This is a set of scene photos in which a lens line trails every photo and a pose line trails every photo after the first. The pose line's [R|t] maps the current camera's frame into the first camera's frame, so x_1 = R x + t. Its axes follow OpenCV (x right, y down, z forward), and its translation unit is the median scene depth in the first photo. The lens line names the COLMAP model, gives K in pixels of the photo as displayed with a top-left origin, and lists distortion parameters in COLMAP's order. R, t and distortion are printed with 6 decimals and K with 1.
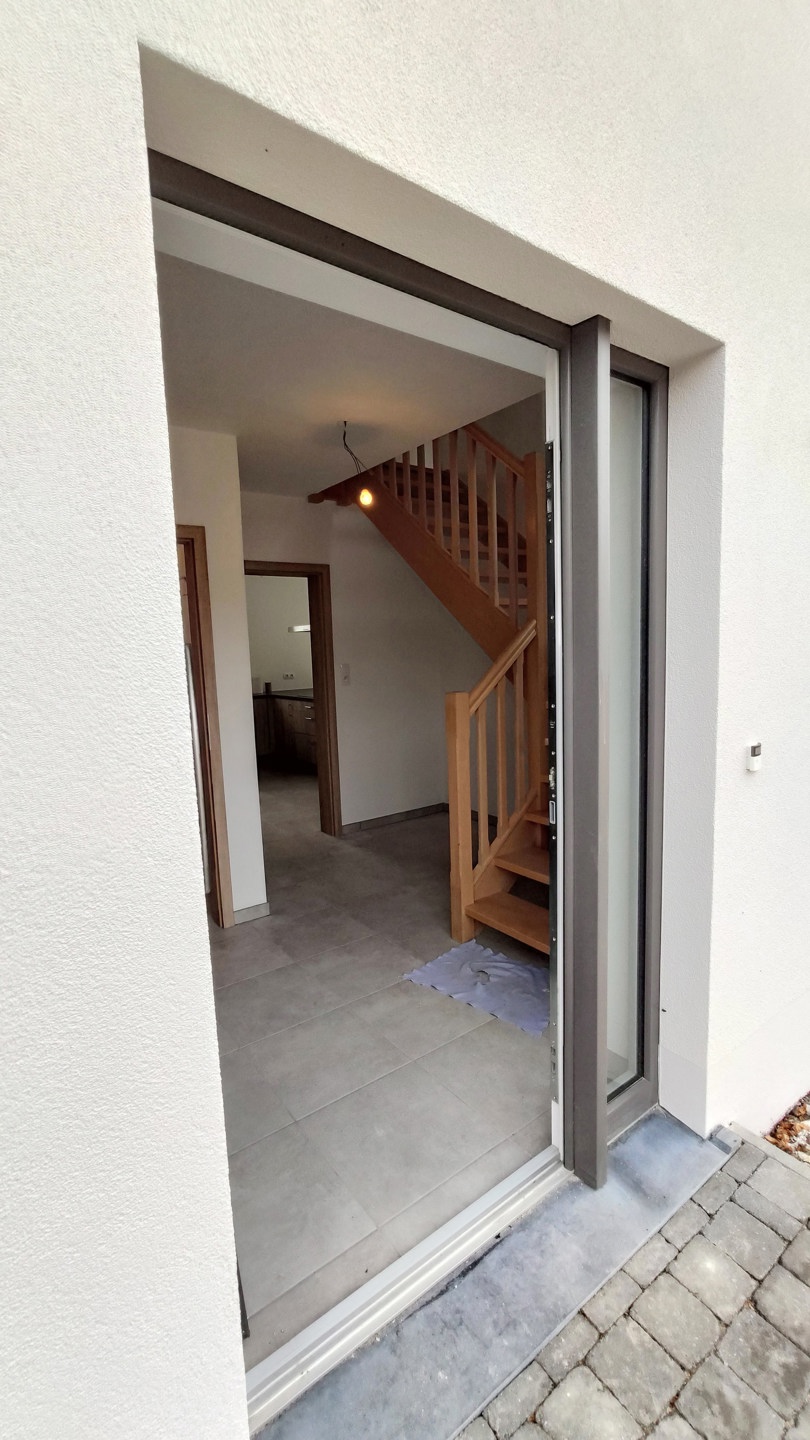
lens RADIAL K [[626.5, 0, 401.0], [0, 626.5, 721.9], [0, 0, 1]] dist [0.002442, 0.002727]
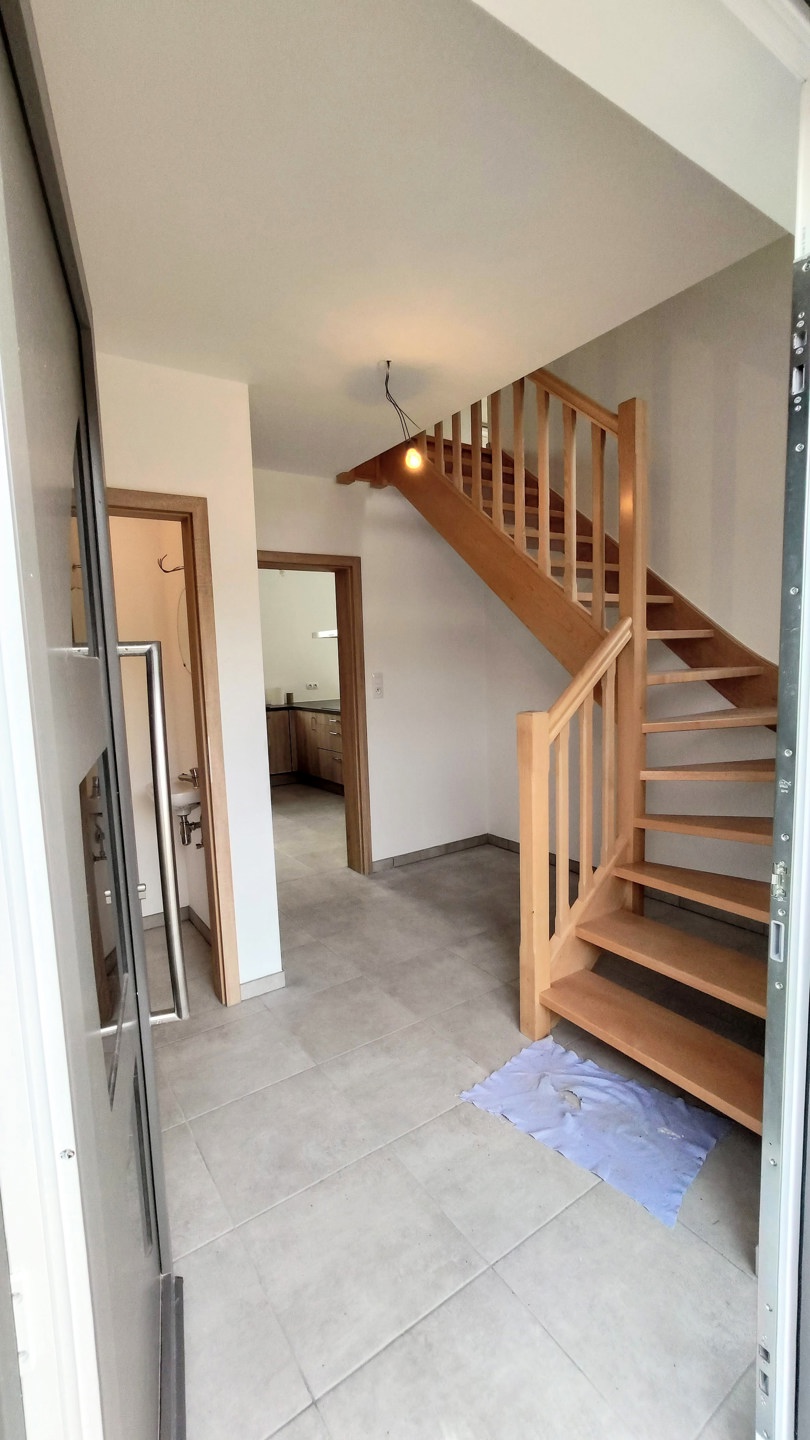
lens RADIAL K [[626.5, 0, 408.3], [0, 626.5, 720.1], [0, 0, 1]] dist [0.002442, 0.002727]
pose [[0.999657, 0.006846, -0.025277, -0.037776], [-0.007300, 0.999813, -0.017884, -0.020653], [0.025150, 0.018062, 0.999521, 0.216548]]
